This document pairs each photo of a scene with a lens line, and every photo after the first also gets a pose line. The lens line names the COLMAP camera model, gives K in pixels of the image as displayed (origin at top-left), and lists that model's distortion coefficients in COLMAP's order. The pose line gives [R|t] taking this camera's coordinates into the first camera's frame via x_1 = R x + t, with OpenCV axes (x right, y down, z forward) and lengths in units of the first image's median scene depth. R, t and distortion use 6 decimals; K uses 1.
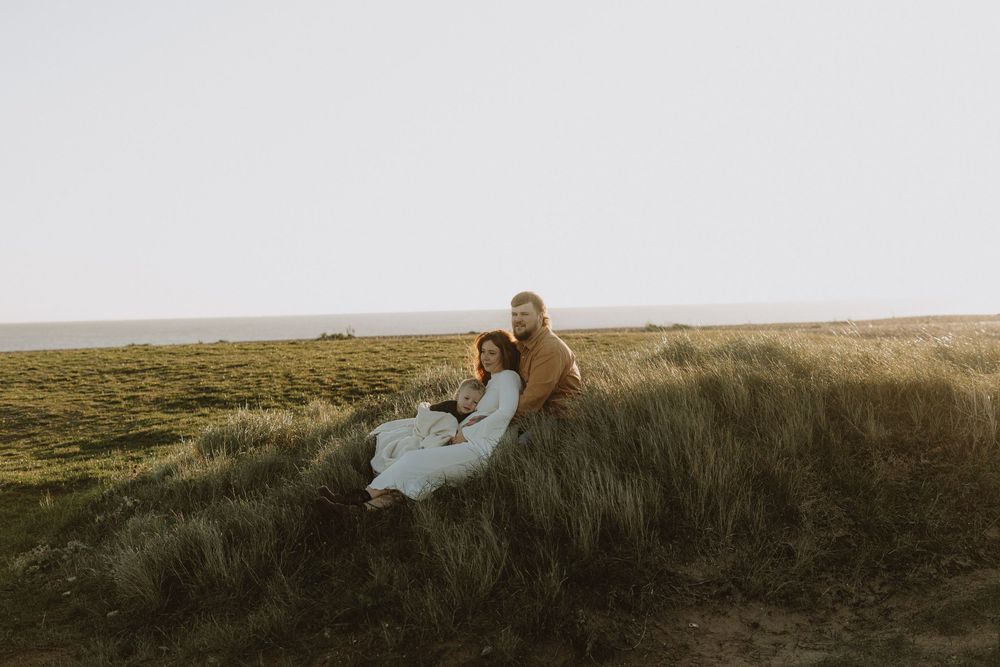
lens RADIAL K [[1497.6, 0, 514.3], [0, 1497.6, 355.9], [0, 0, 1]] dist [-0.005343, -0.013126]
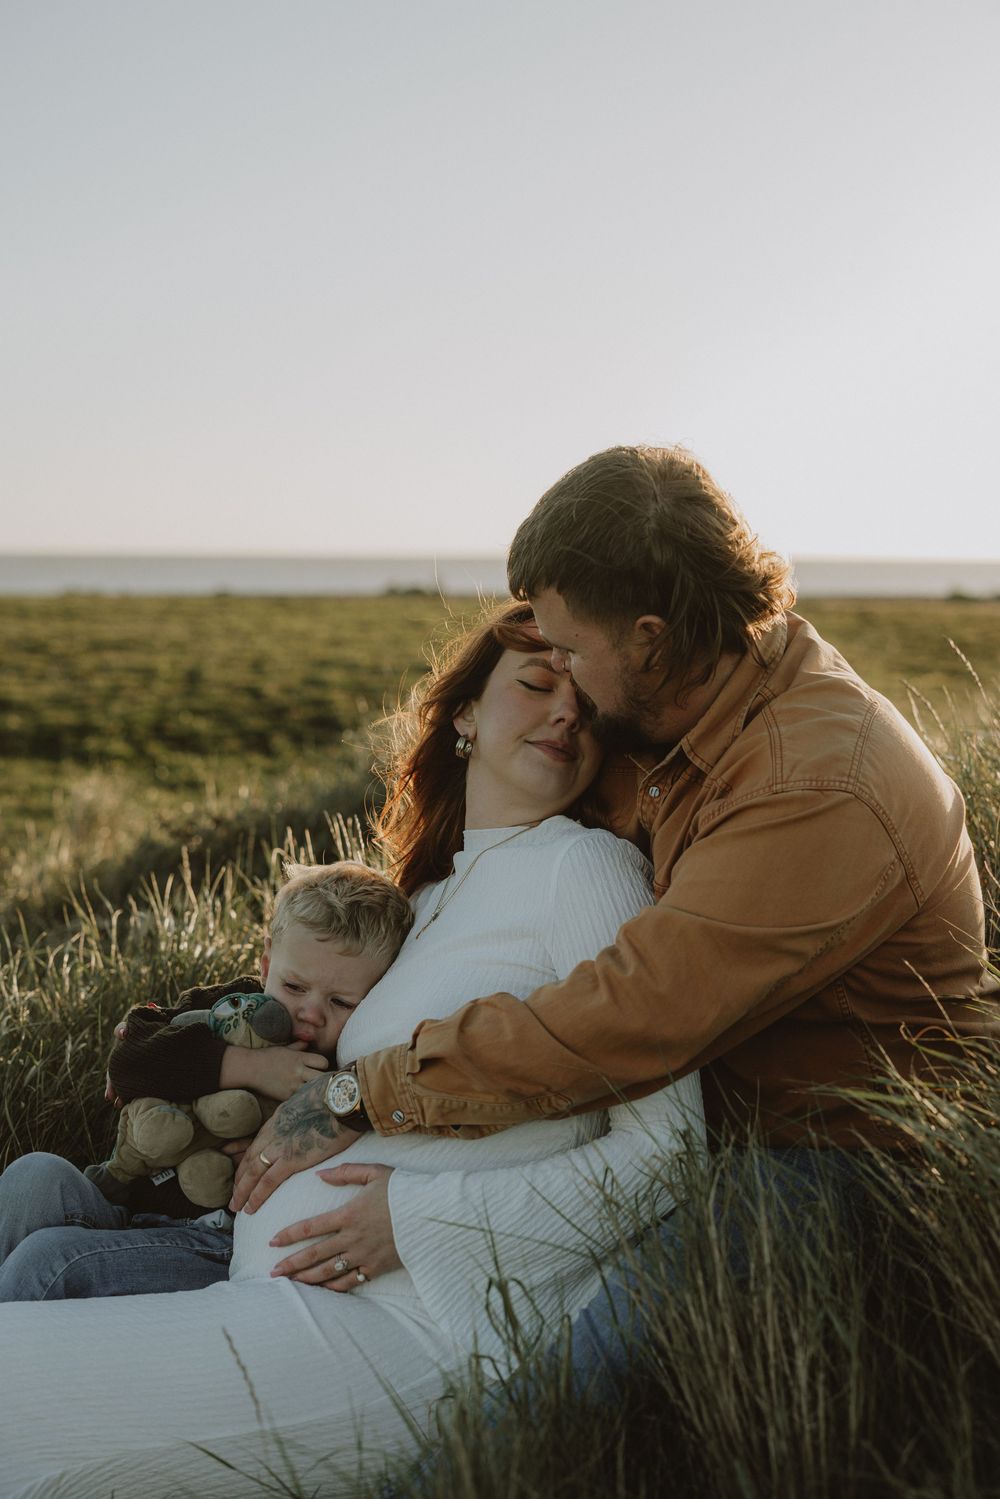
lens RADIAL K [[2154.2, 0, 501.3], [0, 2154.2, 827.4], [0, 0, 1]] dist [0.040992, 0.070984]
pose [[0.993455, 0.052240, -0.101582, 0.018483], [-0.042572, 0.994555, 0.095116, -0.014949], [0.105998, -0.090169, 0.990270, 0.841826]]
